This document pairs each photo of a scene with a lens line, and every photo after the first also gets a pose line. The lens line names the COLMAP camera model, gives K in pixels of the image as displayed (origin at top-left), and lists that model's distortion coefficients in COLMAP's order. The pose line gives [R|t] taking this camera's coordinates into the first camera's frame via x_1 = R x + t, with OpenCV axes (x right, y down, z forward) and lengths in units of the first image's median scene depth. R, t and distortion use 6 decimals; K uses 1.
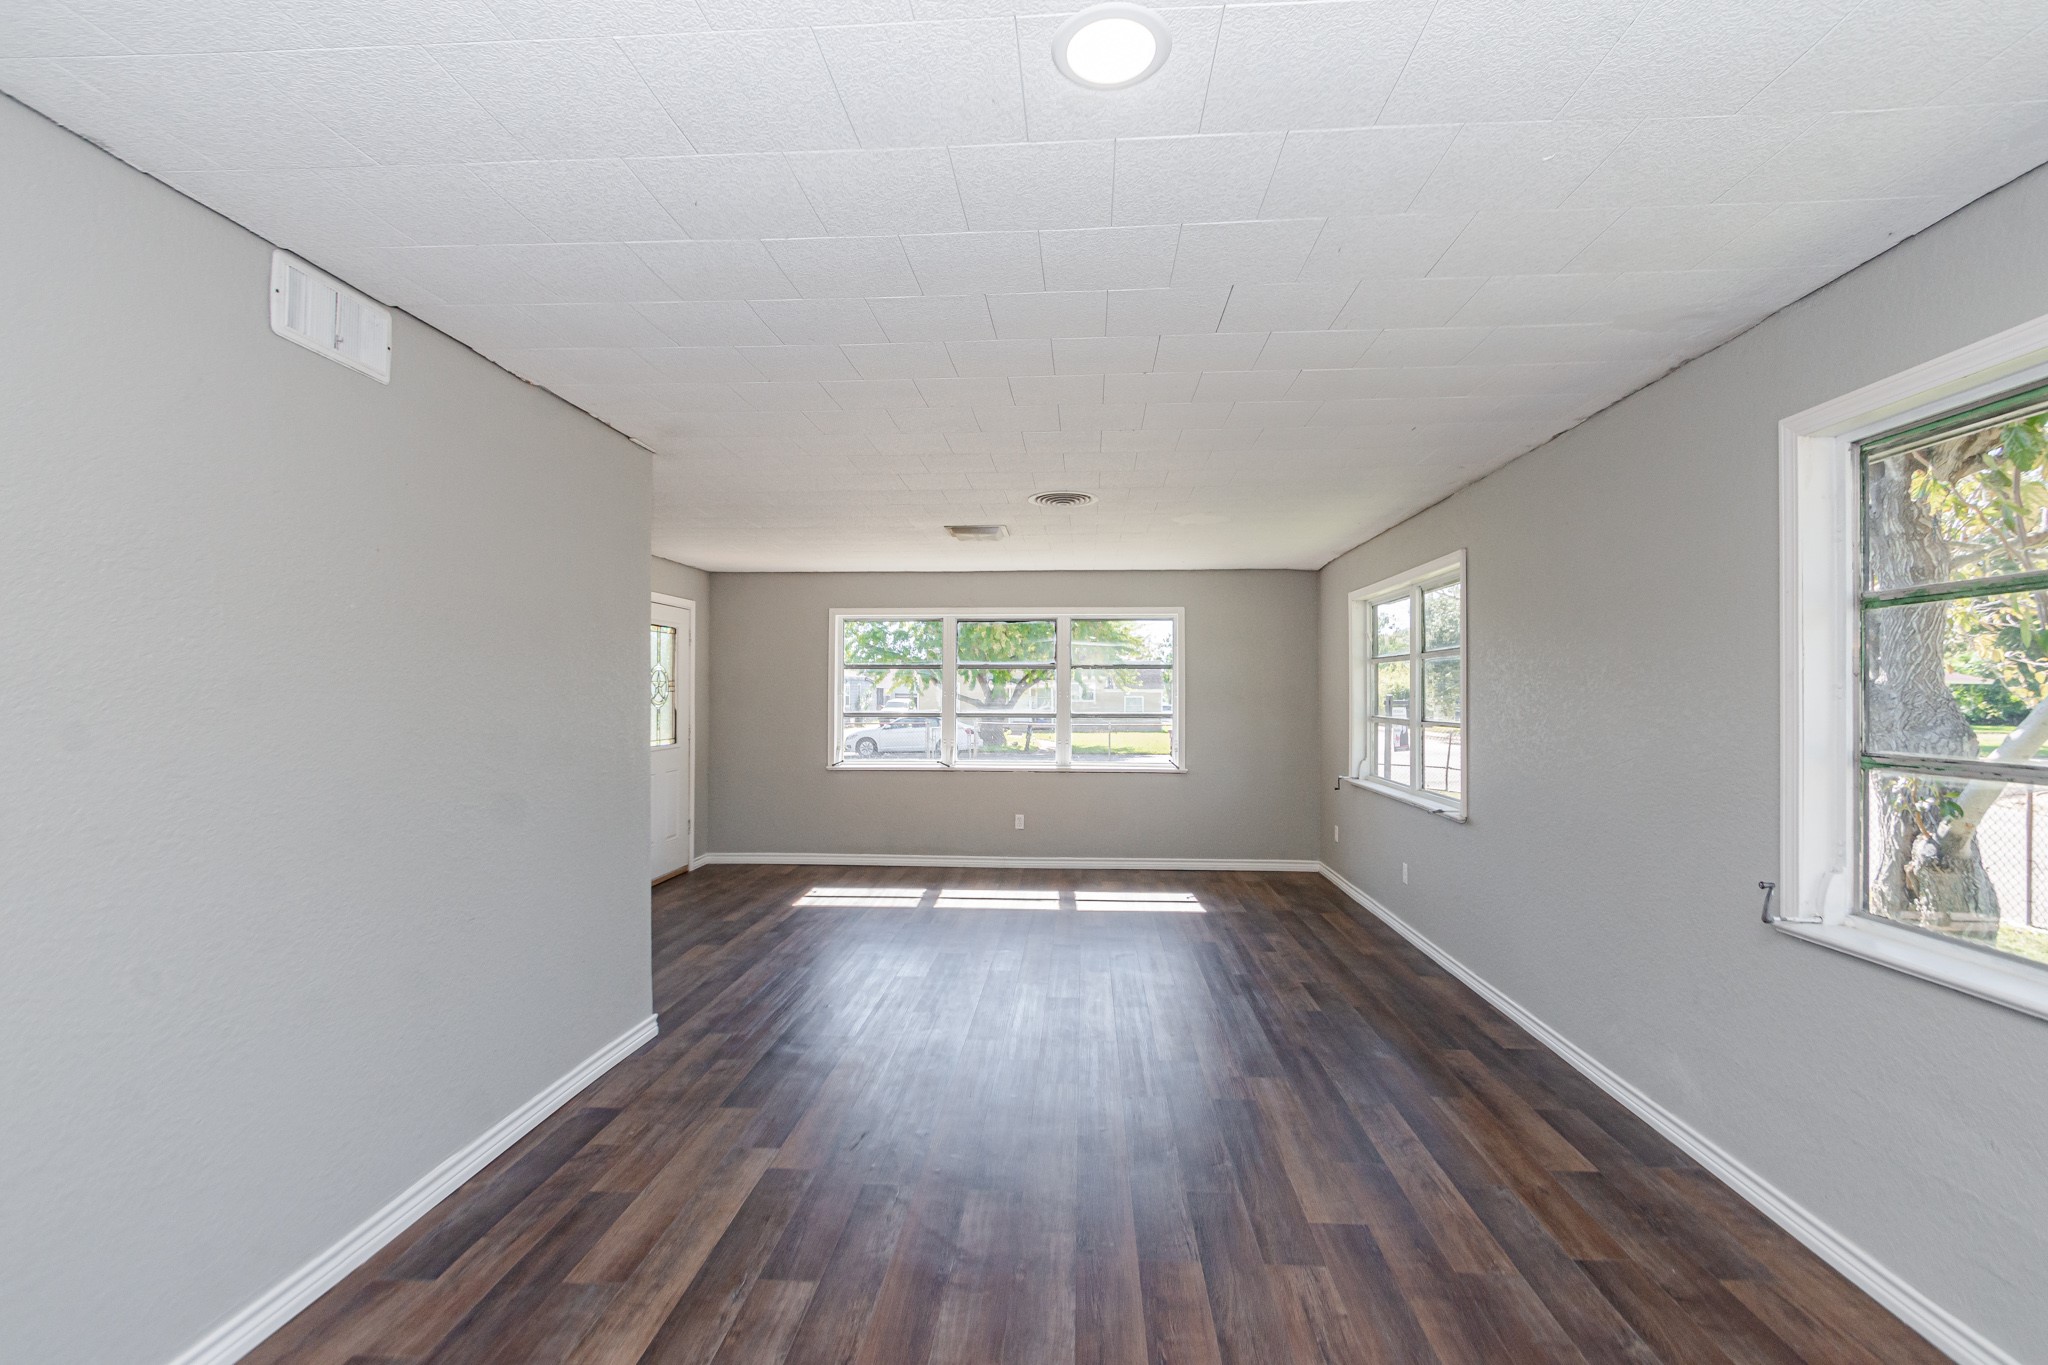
lens RADIAL K [[940.8, 0, 1005.1], [0, 940.8, 689.8], [0, 0, 1]] dist [0.008063, -0.003230]
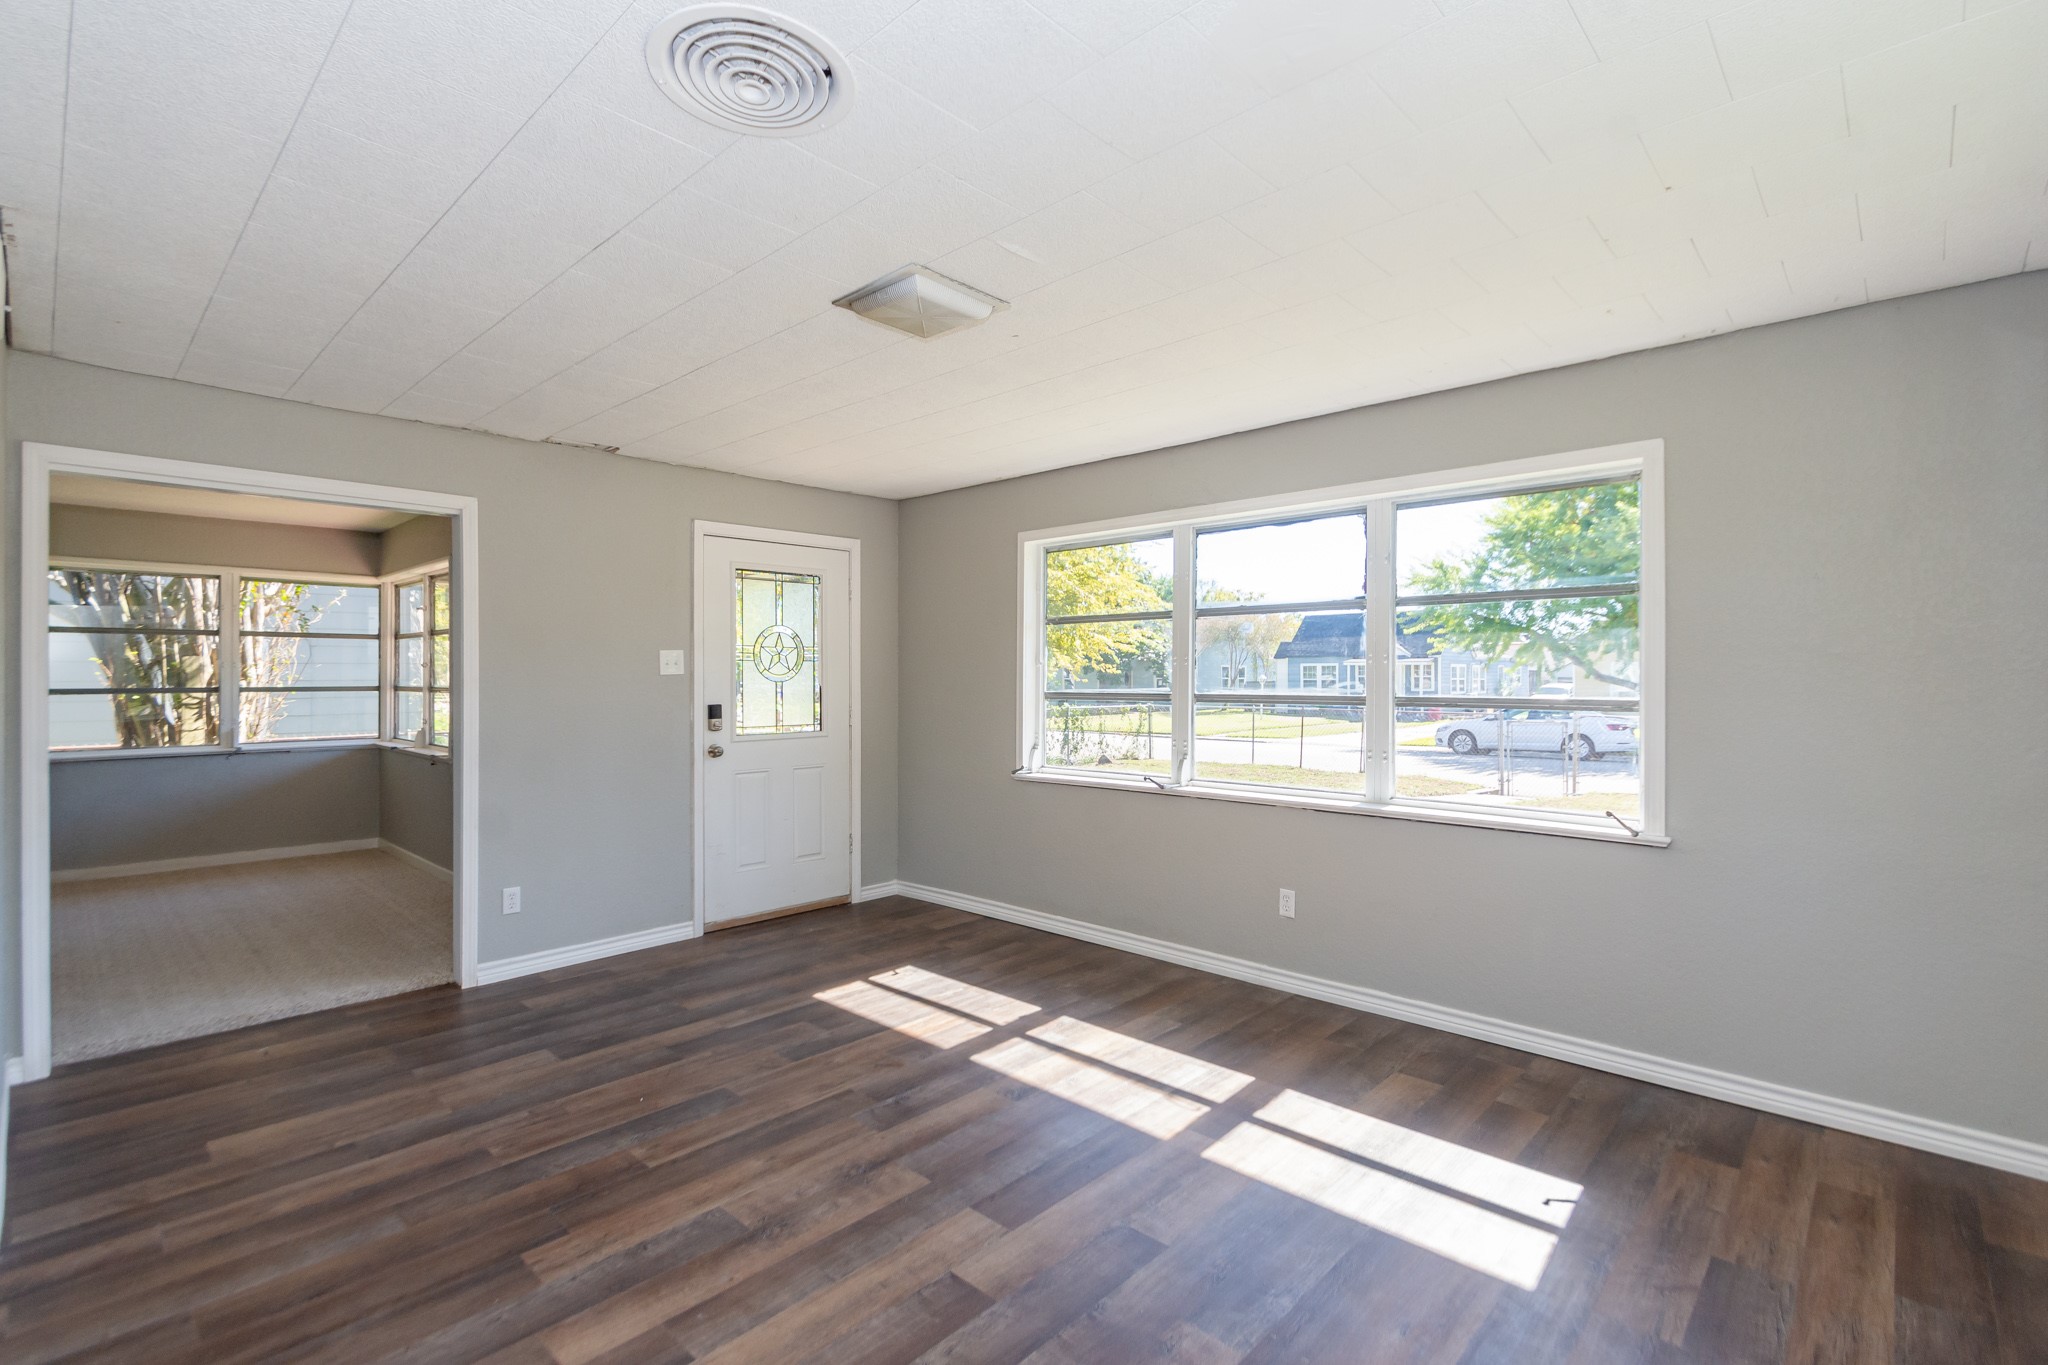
lens RADIAL K [[940.8, 0, 991.6], [0, 940.8, 657.1], [0, 0, 1]] dist [0.008063, -0.003230]
pose [[0.770899, -0.015904, -0.636759, 0.229655], [0.003671, 0.999783, -0.020527, 0.014121], [0.636947, 0.013487, 0.770790, 0.502566]]
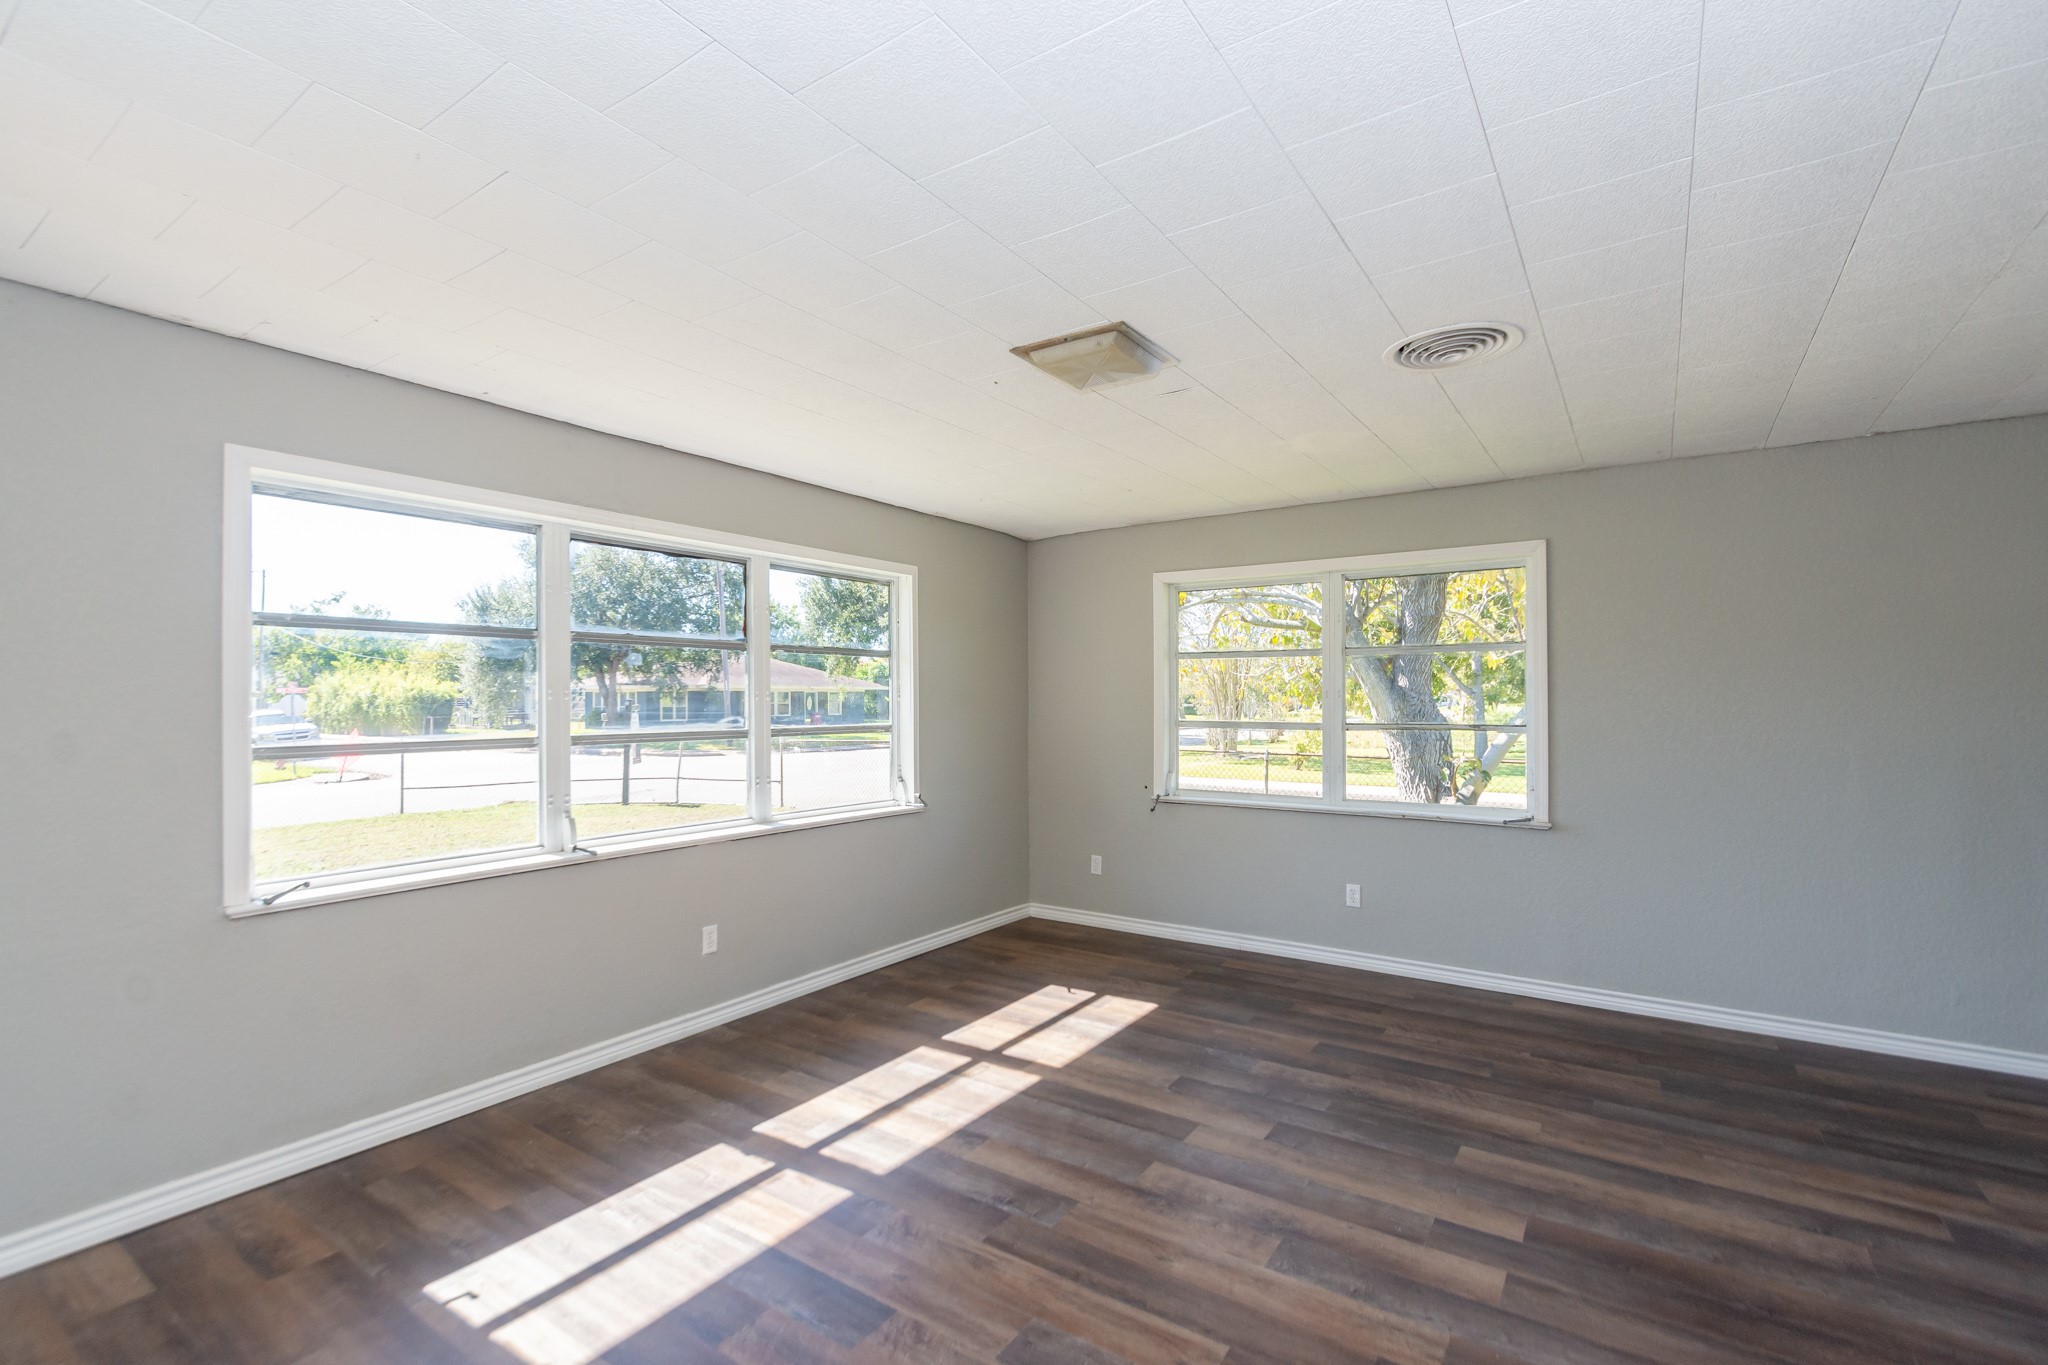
lens RADIAL K [[940.8, 0, 1007.9], [0, 940.8, 692.5], [0, 0, 1]] dist [0.008063, -0.003230]
pose [[0.489444, 0.000909, 0.872034, -0.369474], [-0.001142, 0.999999, -0.000401, 0.003078], [-0.872034, -0.000800, 0.489445, 0.615316]]
